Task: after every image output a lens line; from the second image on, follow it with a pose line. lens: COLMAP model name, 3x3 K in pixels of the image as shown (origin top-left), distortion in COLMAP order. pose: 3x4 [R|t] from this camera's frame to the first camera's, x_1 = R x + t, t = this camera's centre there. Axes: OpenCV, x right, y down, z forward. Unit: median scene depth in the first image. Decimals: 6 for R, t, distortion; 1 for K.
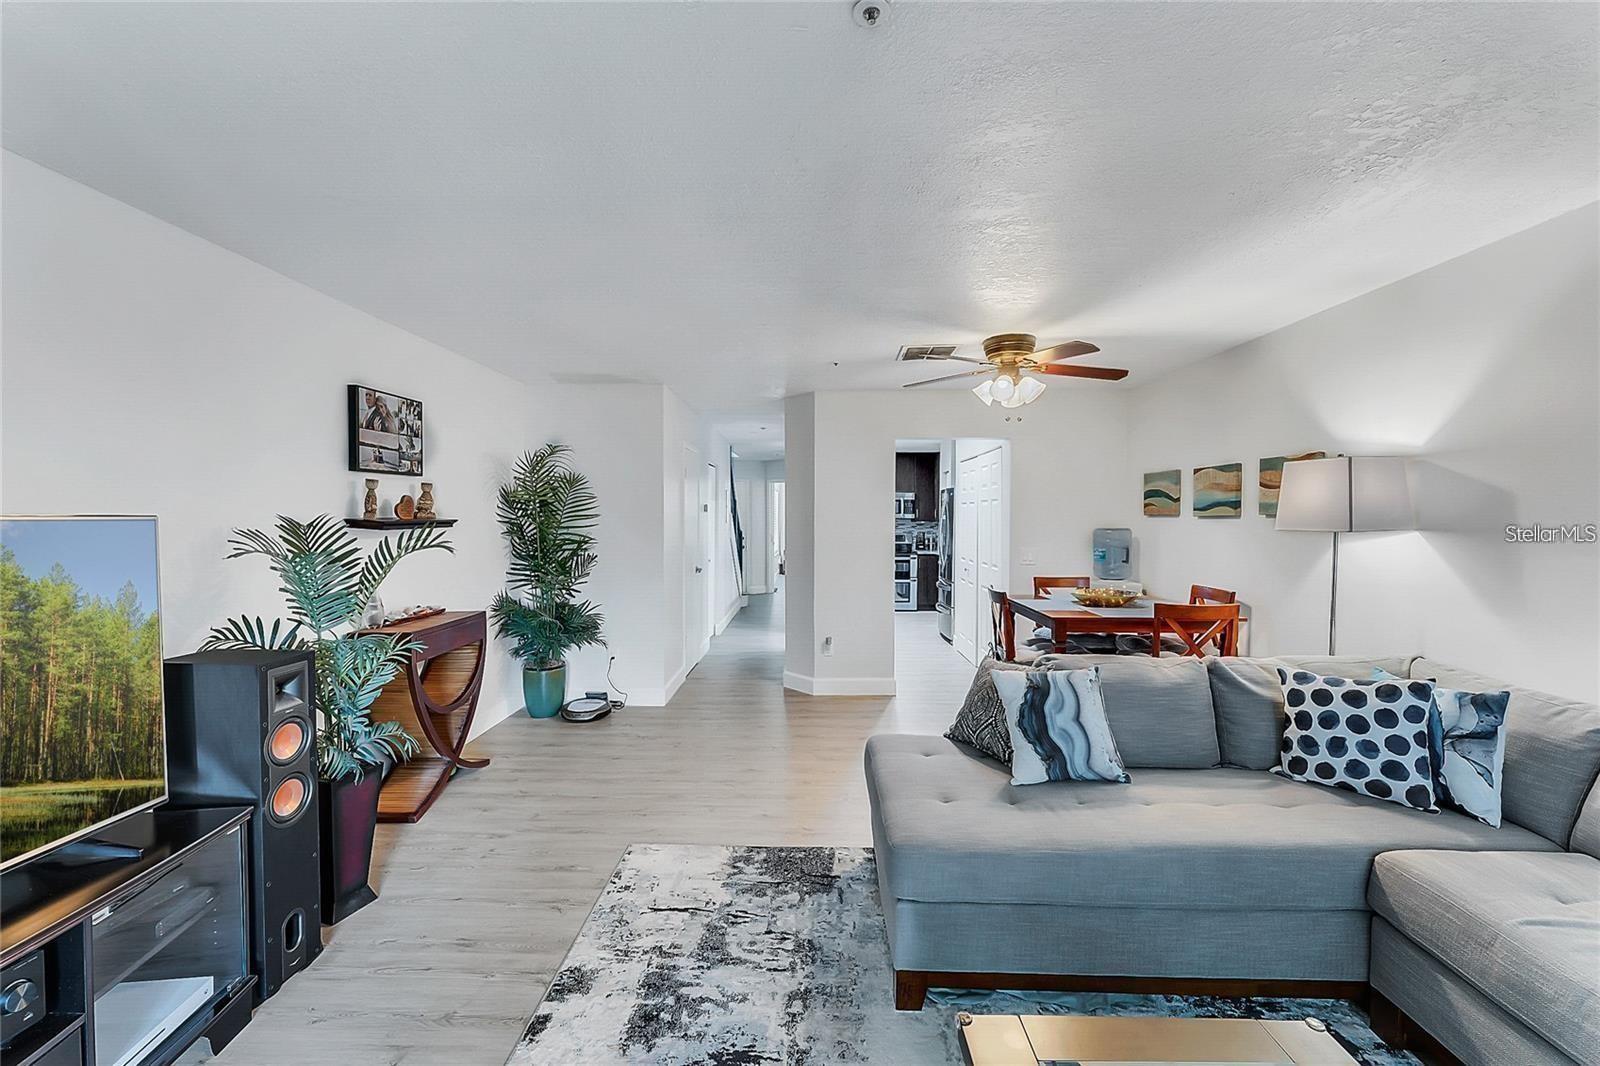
lens RADIAL K [[641.1, 0, 800.0], [0, 641.1, 533.0], [0, 0, 1]] dist [0.001546, 0.000290]
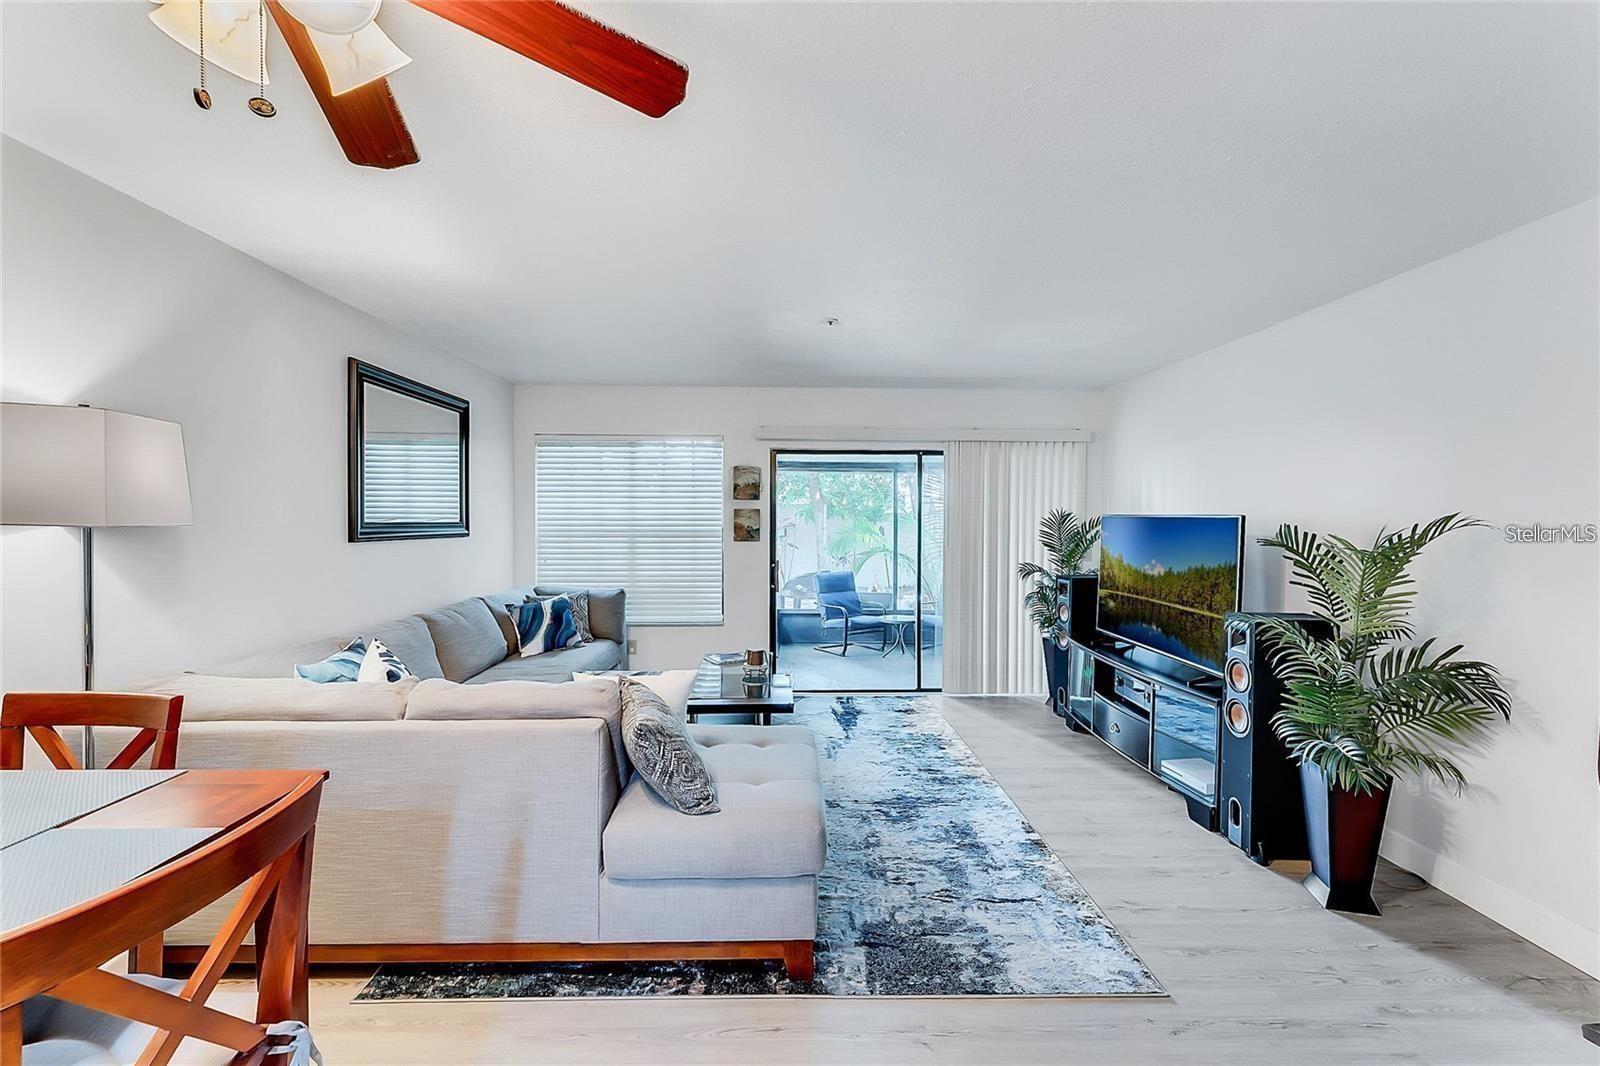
lens RADIAL K [[641.1, 0, 800.0], [0, 641.1, 533.0], [0, 0, 1]] dist [0.001546, 0.000290]
pose [[-0.998710, -0.008783, -0.050006, 0.209665], [-0.011278, 0.998694, 0.049821, -0.044050], [0.049503, 0.050321, -0.997506, 2.093353]]
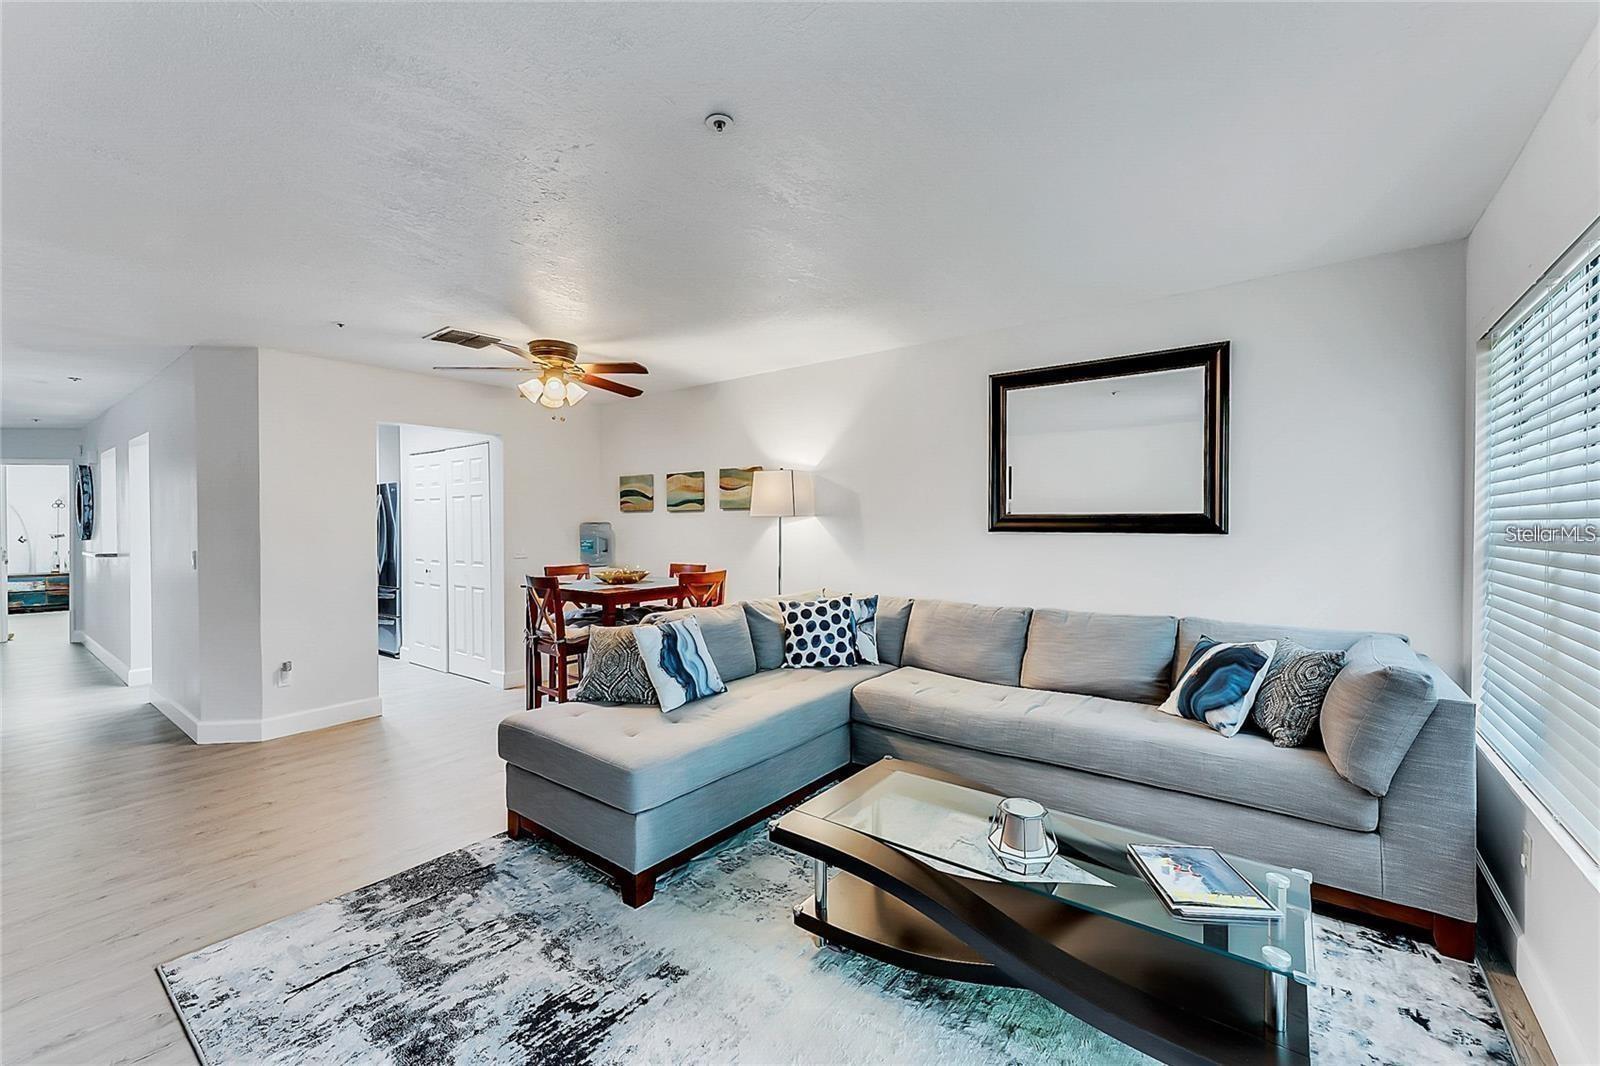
lens RADIAL K [[651.4, 0, 800.0], [0, 651.4, 533.0], [0, 0, 1]] dist [0.001880, 0.000243]
pose [[0.588338, -0.014208, 0.808490, -0.536385], [0.026118, 0.999658, -0.001439, 0.050034], [-0.808193, 0.021963, 0.588508, 0.026594]]
